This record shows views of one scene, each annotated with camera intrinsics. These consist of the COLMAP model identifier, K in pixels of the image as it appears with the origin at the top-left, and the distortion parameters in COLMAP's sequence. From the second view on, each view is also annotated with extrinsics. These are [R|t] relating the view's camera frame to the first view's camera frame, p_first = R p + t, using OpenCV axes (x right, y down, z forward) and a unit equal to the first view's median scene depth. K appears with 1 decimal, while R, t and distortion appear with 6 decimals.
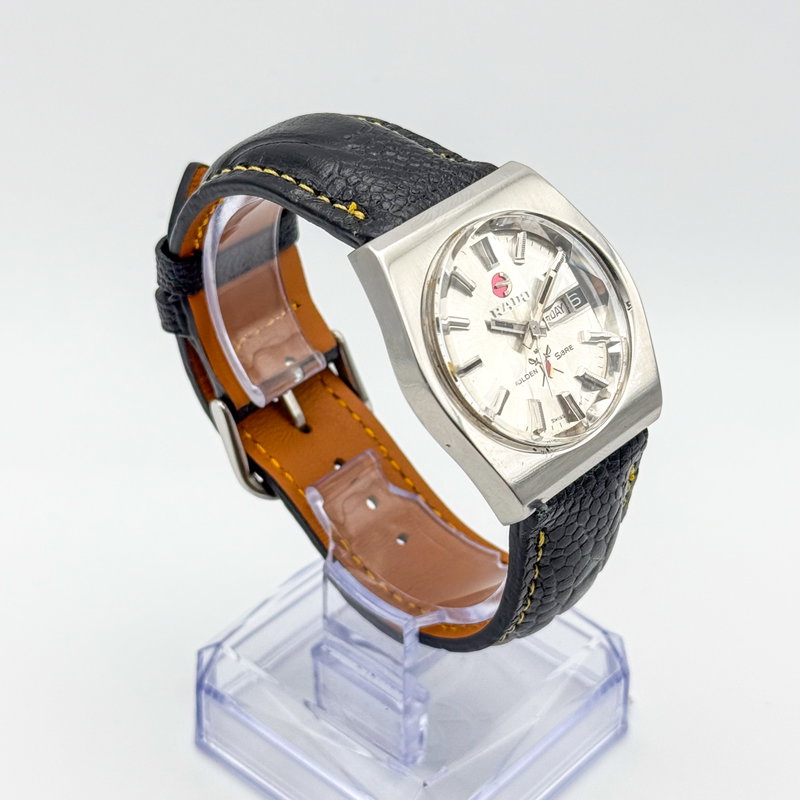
lens RADIAL K [[2134.8, 0, 400.0], [0, 2134.8, 400.0], [0, 0, 1]] dist [-0.017267, -0.010568]
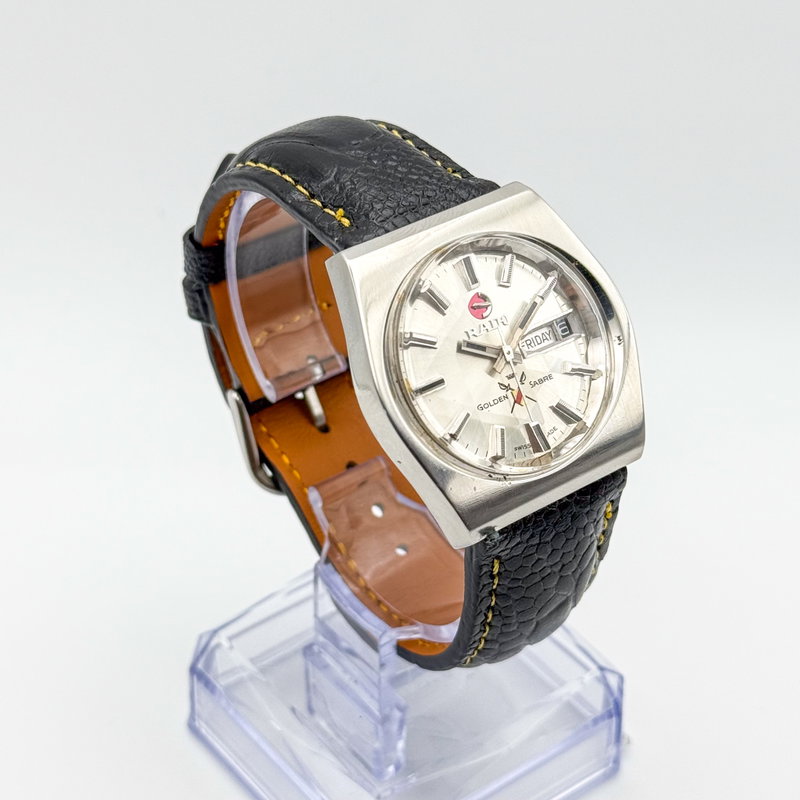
lens RADIAL K [[2134.8, 0, 400.0], [0, 2134.8, 400.0], [0, 0, 1]] dist [-0.017267, -0.010568]
pose [[0.982948, 0.106536, -0.149880, 0.155030], [-0.105537, 0.994308, 0.014624, -0.020210], [0.150585, 0.001443, 0.988596, 0.018701]]
